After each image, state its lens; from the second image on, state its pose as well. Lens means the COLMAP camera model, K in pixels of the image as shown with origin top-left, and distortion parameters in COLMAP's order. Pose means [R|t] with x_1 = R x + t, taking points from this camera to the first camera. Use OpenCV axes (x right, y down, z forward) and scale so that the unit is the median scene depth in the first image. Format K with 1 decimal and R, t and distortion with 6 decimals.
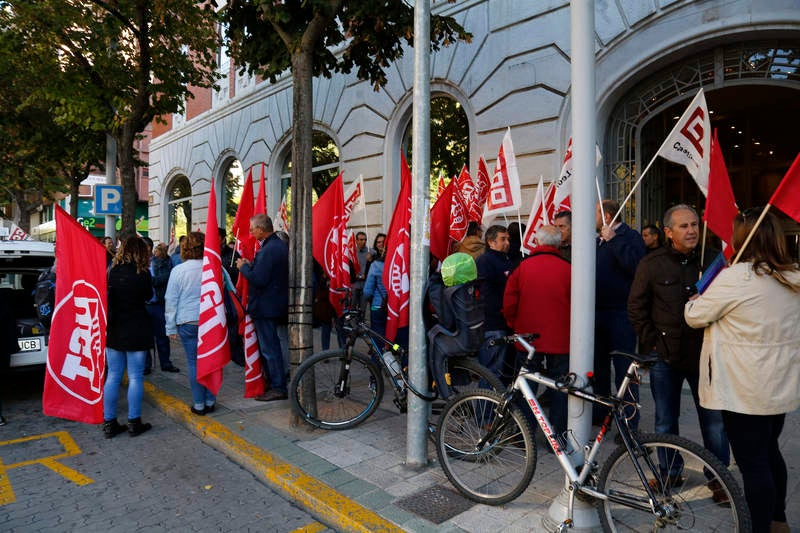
lens RADIAL K [[536.6, 0, 400.0], [0, 536.6, 266.5], [0, 0, 1]] dist [-0.122694, 0.068657]
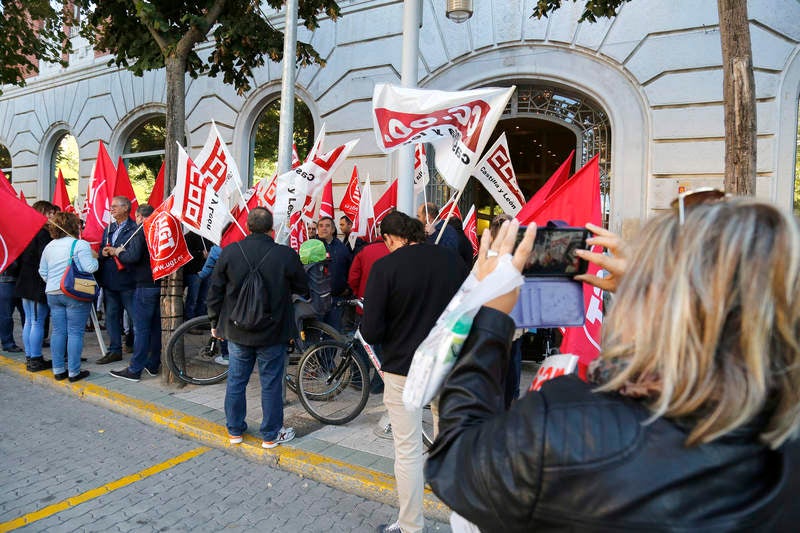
lens RADIAL K [[536.6, 0, 400.0], [0, 536.6, 266.5], [0, 0, 1]] dist [-0.122694, 0.068657]
pose [[0.950813, 0.017635, 0.309264, -0.059024], [-0.025977, 0.999401, 0.022876, 0.003844], [-0.308675, -0.029784, 0.950701, -0.199295]]
